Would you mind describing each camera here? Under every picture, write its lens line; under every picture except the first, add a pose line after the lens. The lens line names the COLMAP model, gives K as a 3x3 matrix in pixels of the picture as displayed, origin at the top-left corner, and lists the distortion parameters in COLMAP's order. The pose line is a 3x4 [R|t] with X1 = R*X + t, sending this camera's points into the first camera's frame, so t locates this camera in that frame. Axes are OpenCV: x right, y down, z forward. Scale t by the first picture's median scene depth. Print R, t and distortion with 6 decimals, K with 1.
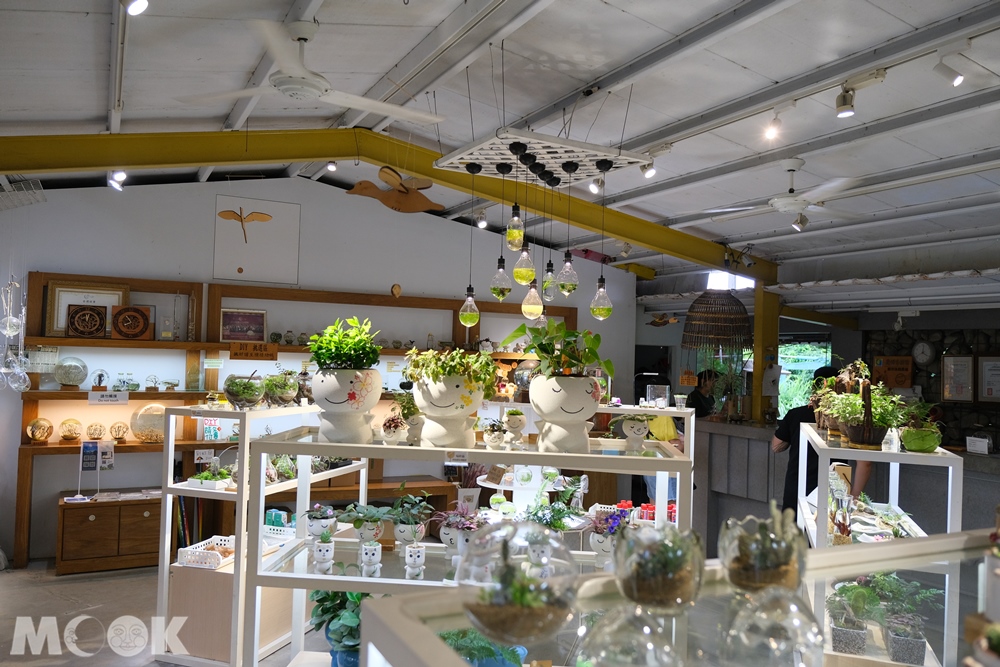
lens RADIAL K [[759.9, 0, 499.8], [0, 759.9, 337.3], [0, 0, 1]] dist [-0.001427, -0.001650]
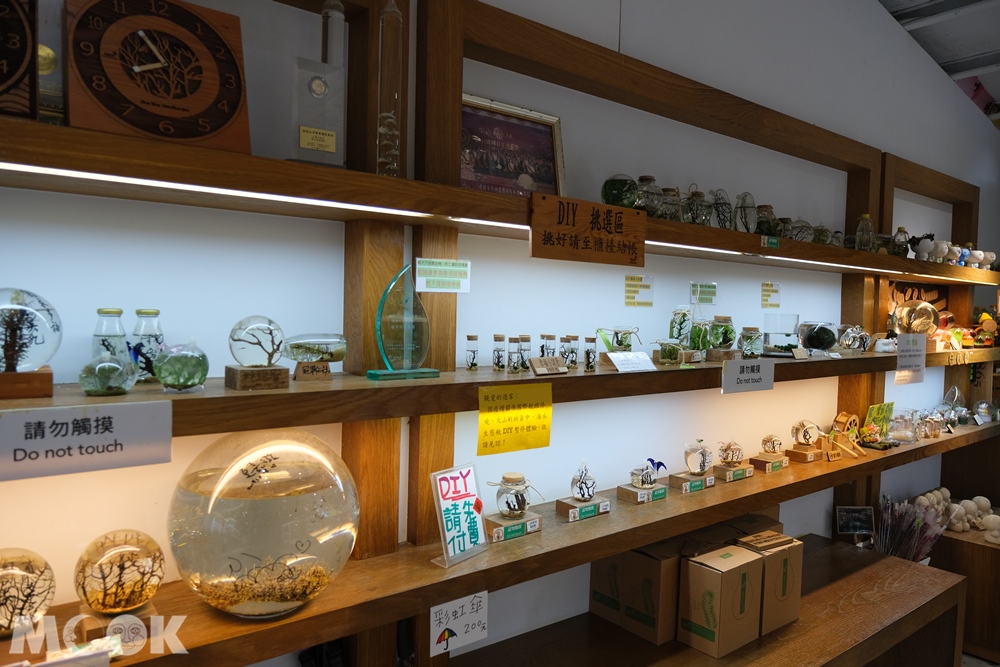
lens RADIAL K [[680.2, 0, 499.4], [0, 680.2, 330.1], [0, 0, 1]] dist [-0.006725, 0.000501]
pose [[0.984766, -0.012264, 0.173455, -0.424758], [0.001215, 0.997971, 0.063664, 0.041213], [-0.173883, -0.062484, 0.982782, 0.790549]]
